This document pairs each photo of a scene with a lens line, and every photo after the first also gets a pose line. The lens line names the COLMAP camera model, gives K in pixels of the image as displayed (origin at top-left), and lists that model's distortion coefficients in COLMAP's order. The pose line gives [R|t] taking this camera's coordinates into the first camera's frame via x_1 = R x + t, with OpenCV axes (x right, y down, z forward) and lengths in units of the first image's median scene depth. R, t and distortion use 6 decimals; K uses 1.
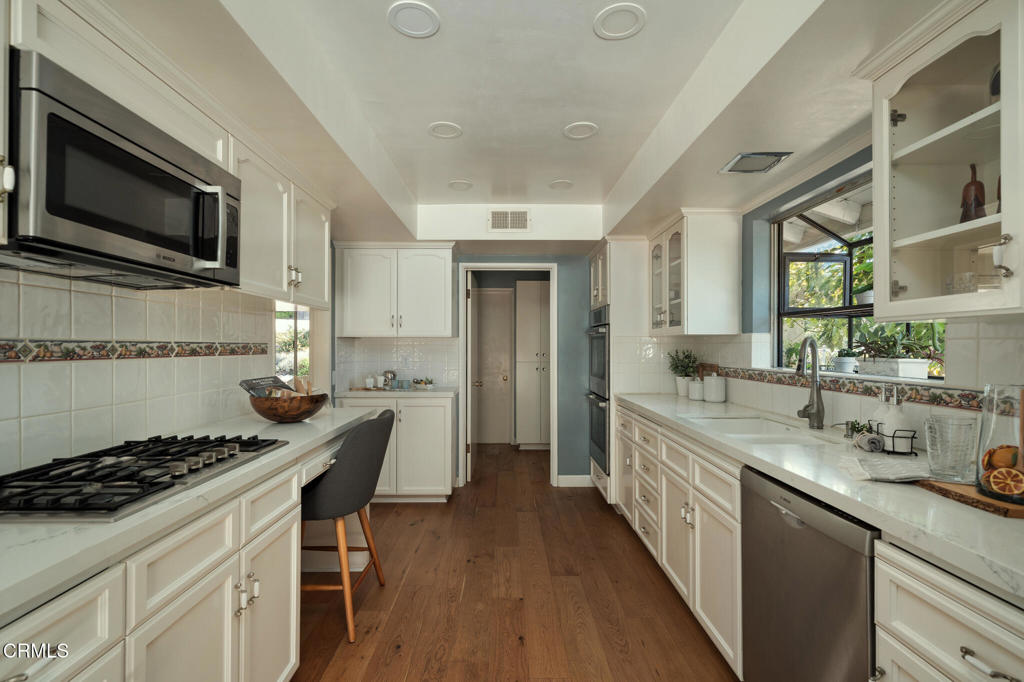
lens RADIAL K [[457.4, 0, 514.7], [0, 457.4, 339.2], [0, 0, 1]] dist [-0.000005, 0.000075]
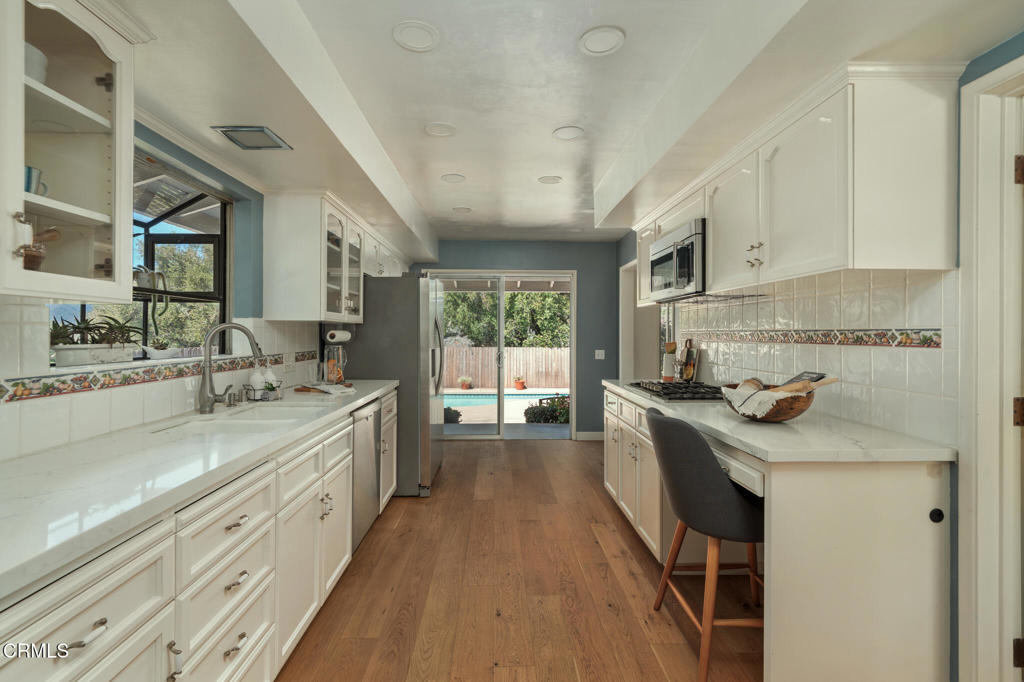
lens RADIAL K [[457.4, 0, 514.7], [0, 457.4, 339.2], [0, 0, 1]] dist [-0.000005, 0.000075]
pose [[-0.999797, -0.002298, -0.020001, -0.000251], [-0.002212, 0.999988, -0.004299, 0.033248], [0.020011, -0.004254, -0.999791, 2.013947]]
